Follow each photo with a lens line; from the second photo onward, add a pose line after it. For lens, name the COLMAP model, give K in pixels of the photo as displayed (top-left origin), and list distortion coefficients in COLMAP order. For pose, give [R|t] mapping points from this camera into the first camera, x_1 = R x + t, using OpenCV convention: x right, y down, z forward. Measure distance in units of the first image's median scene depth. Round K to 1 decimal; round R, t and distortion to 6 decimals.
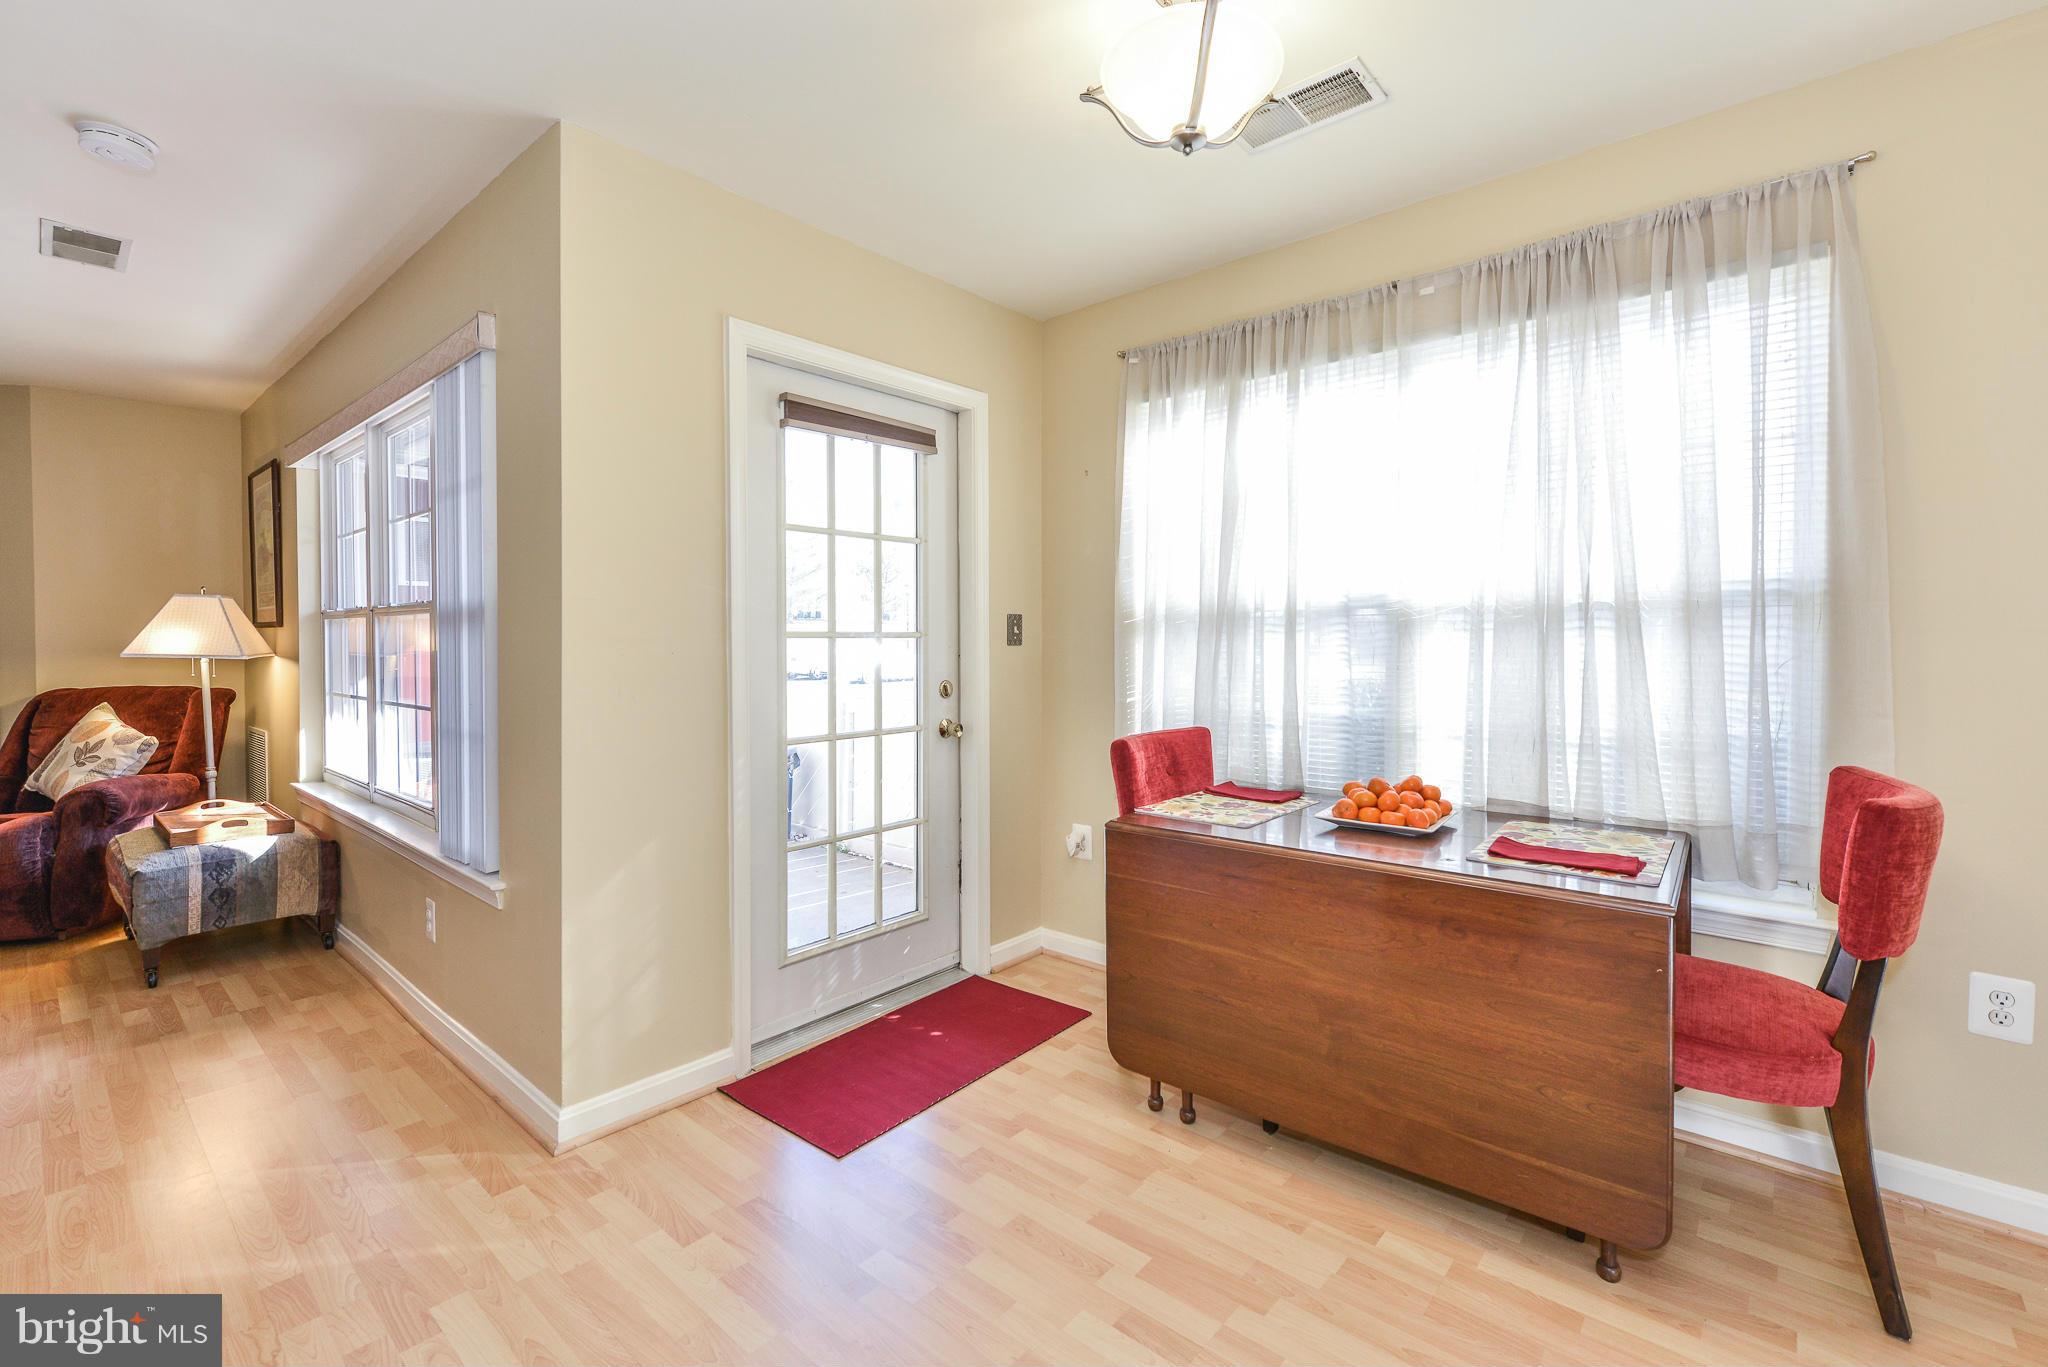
lens RADIAL K [[888.8, 0, 1015.5], [0, 888.8, 647.0], [0, 0, 1]] dist [0.000308, -0.000074]
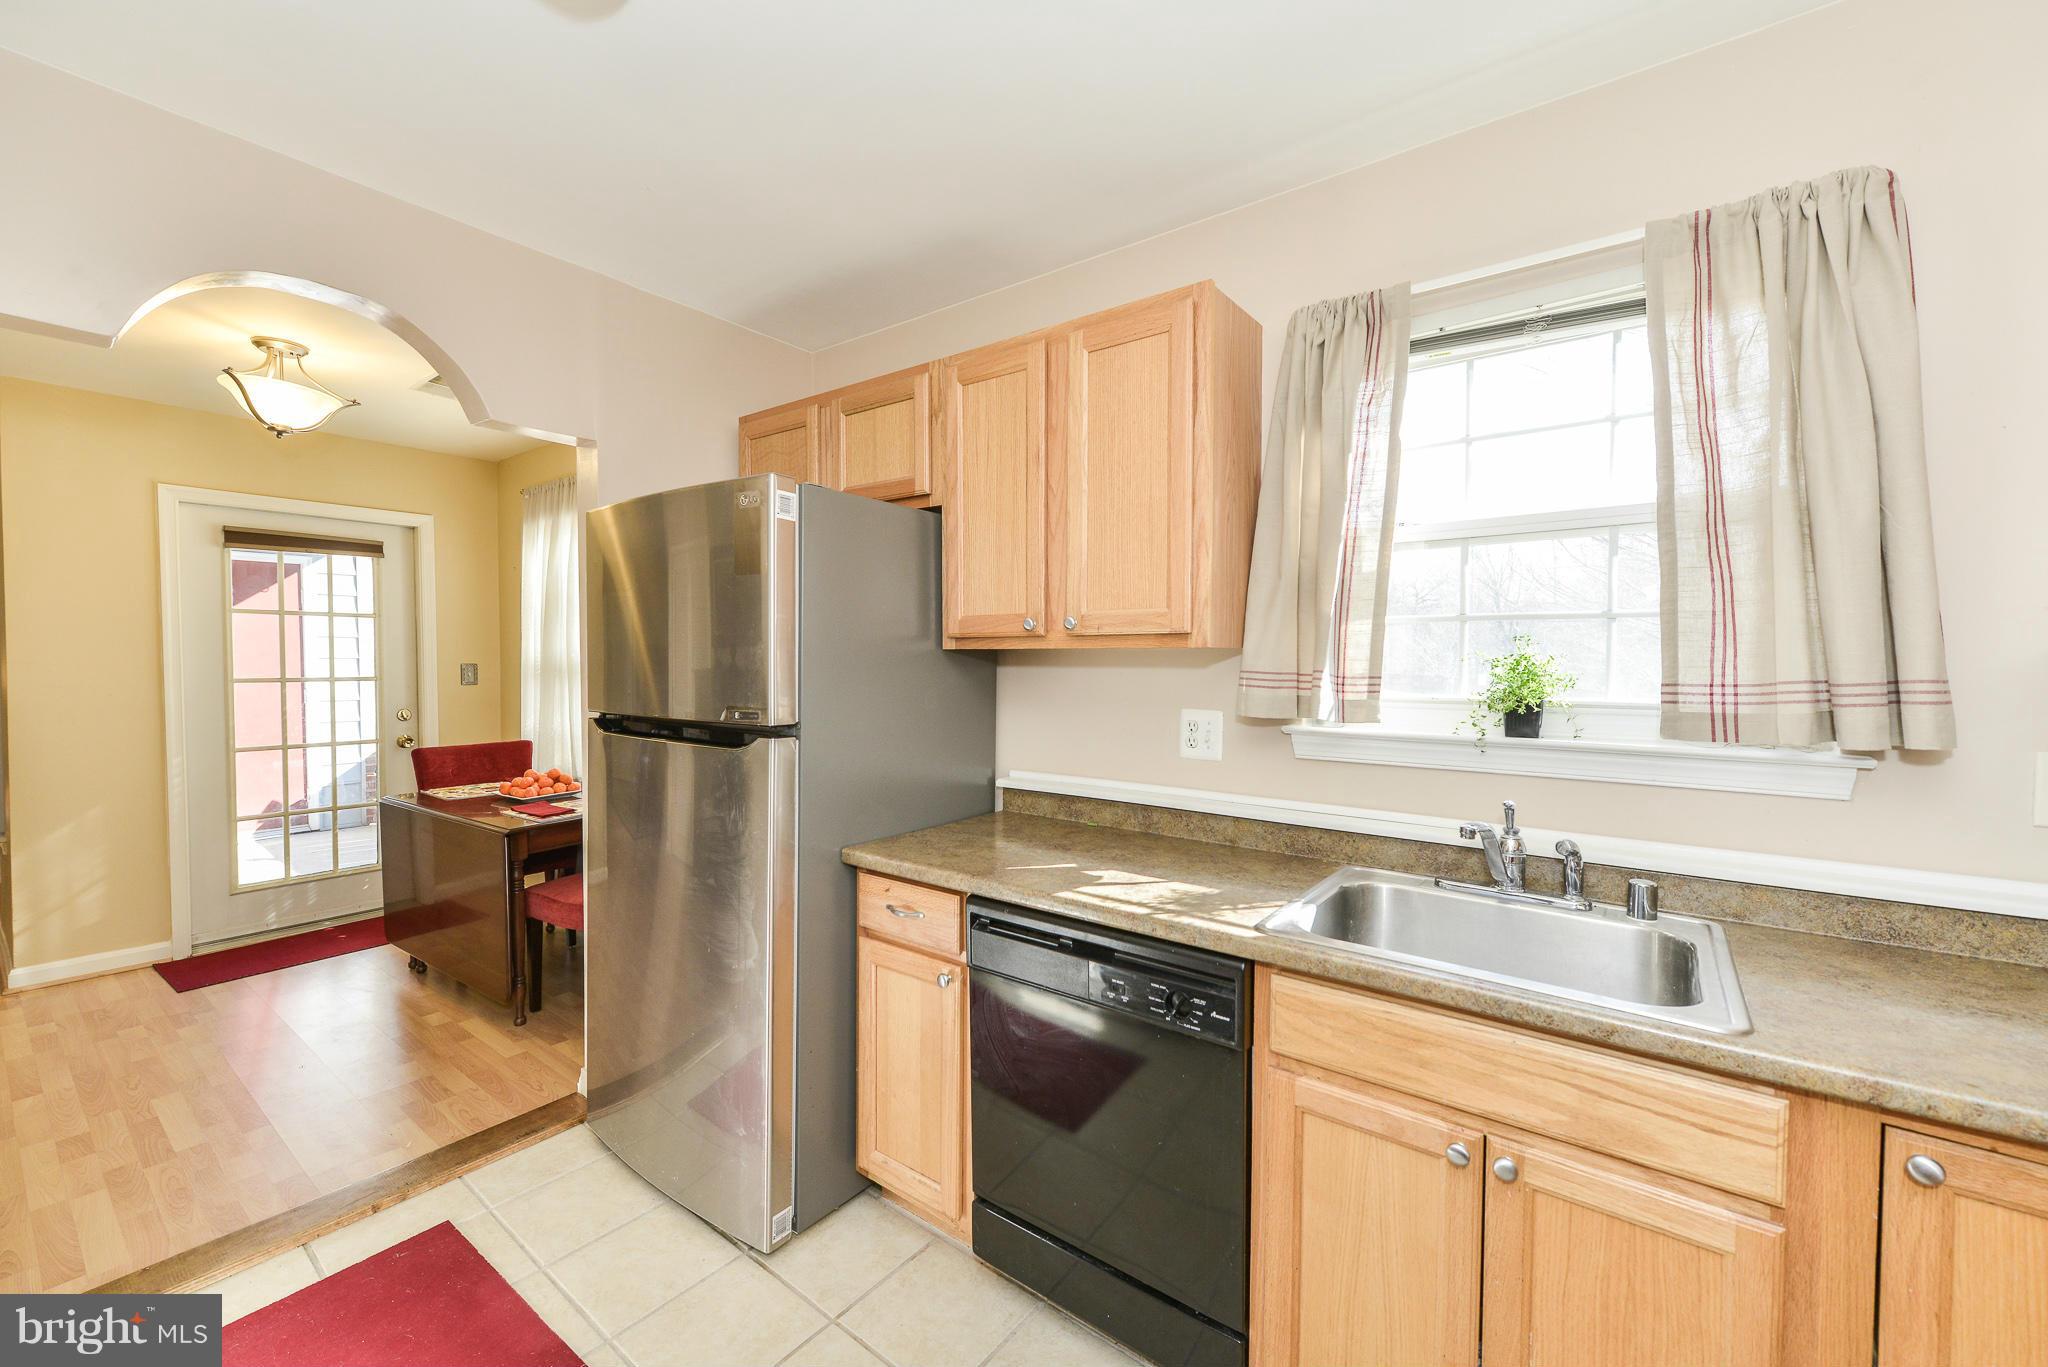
lens RADIAL K [[827.4, 0, 1024.0], [0, 827.4, 683.5], [0, 0, 1]] dist [0.000734, -0.000200]
pose [[0.997590, 0.003034, 0.069314, 0.972722], [-0.004644, 0.999723, 0.023079, -0.047492], [-0.069224, -0.023346, 0.997328, -0.513009]]
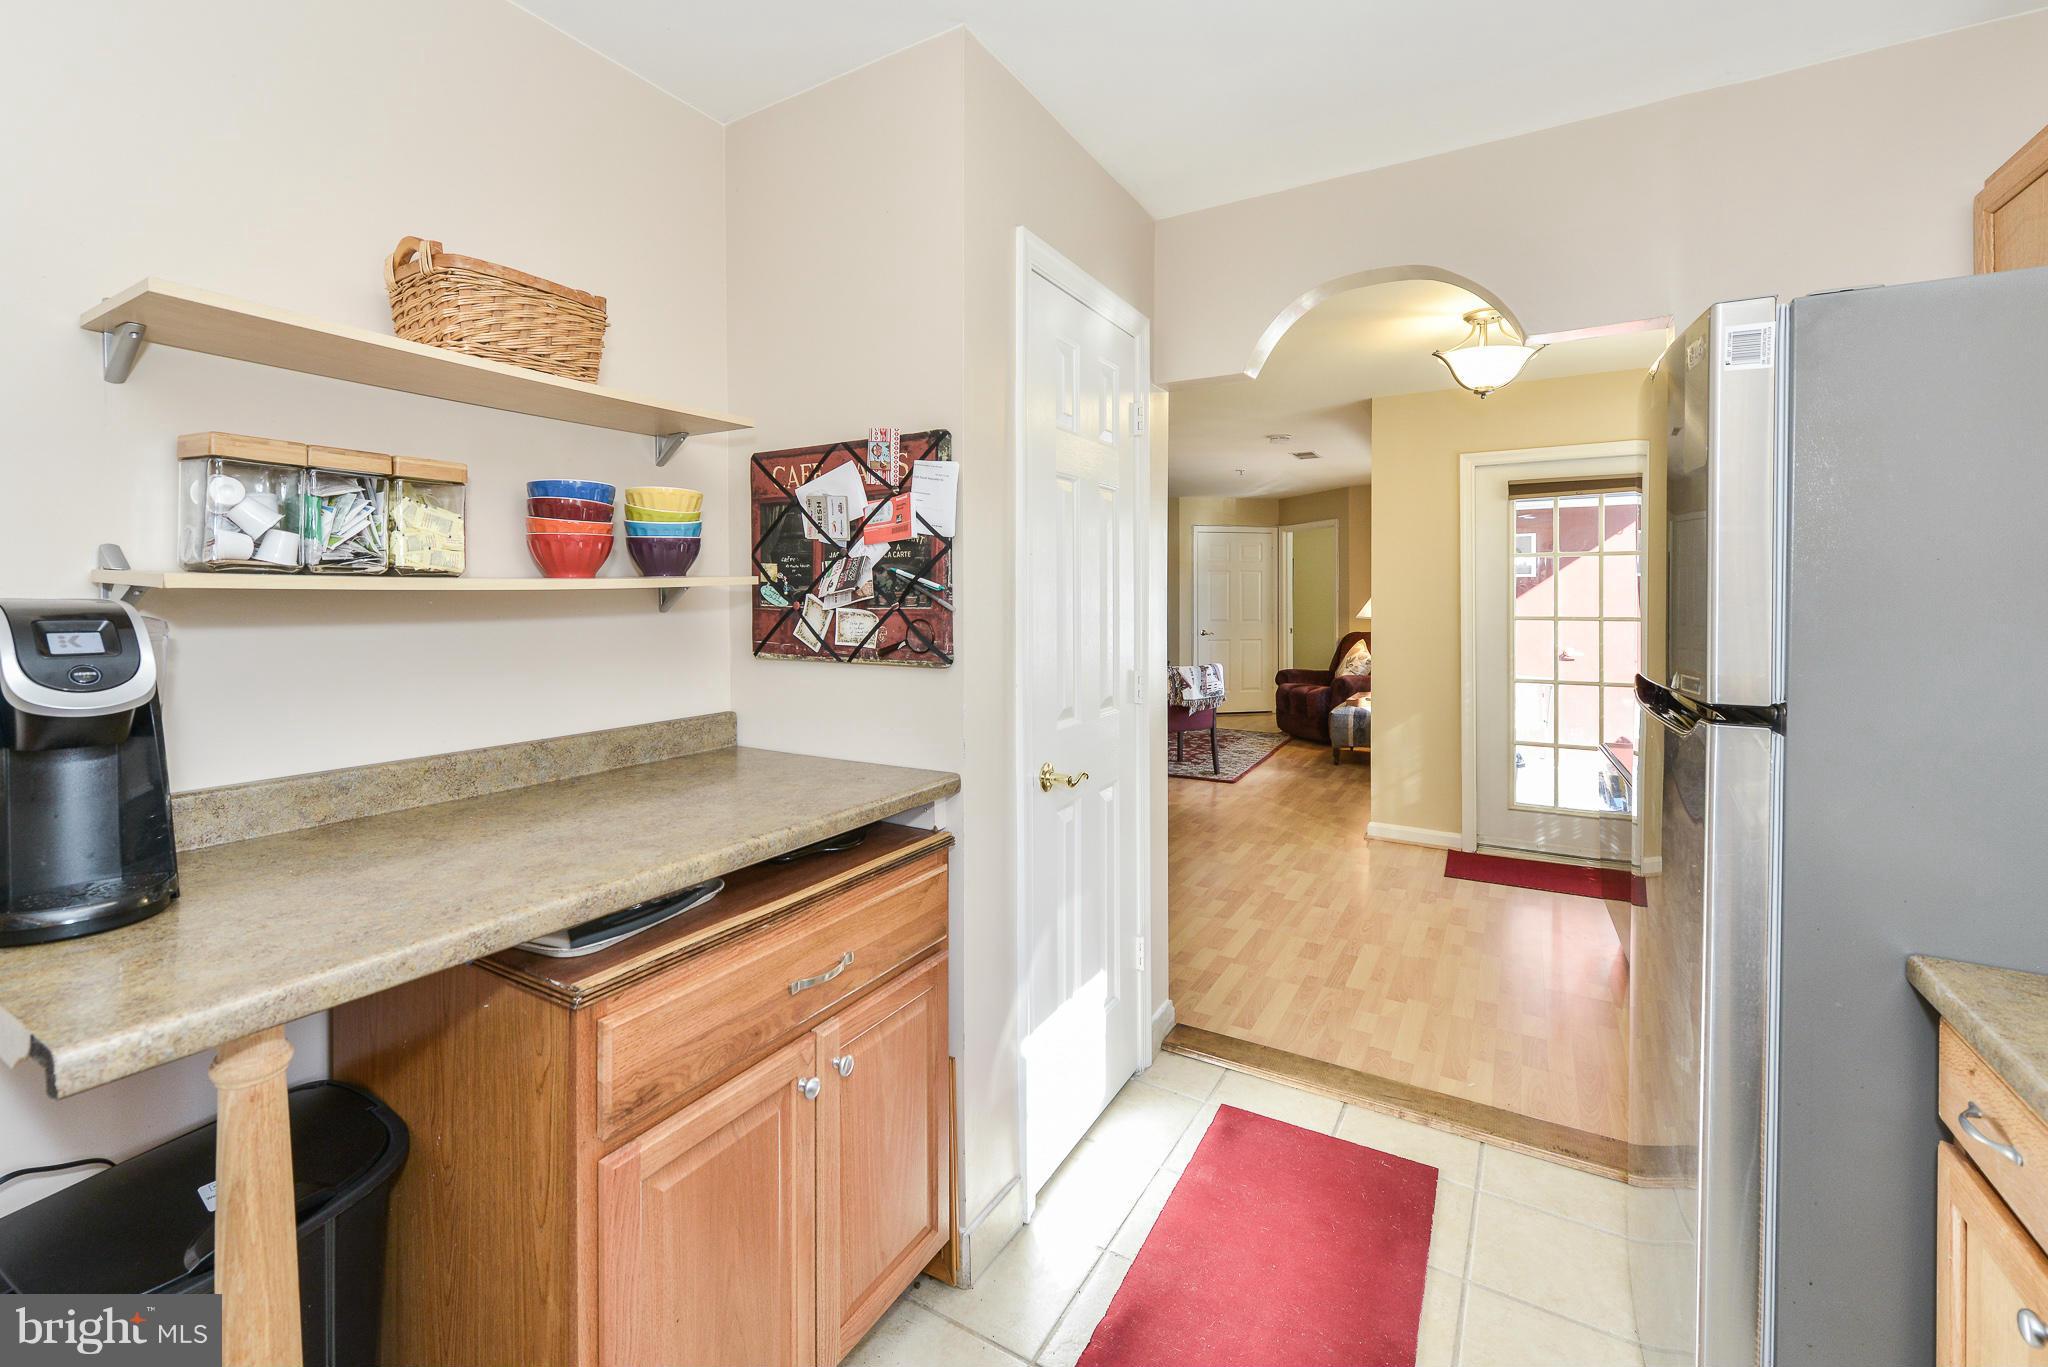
lens RADIAL K [[859.1, 0, 974.8], [0, 859.1, 600.1], [0, 0, 1]] dist [-0.000156, -0.000160]
pose [[0.154898, 0.006335, -0.987910, 1.179725], [-0.006337, 0.999965, 0.005419, -0.049750], [0.987910, 0.005421, 0.154933, -0.286377]]
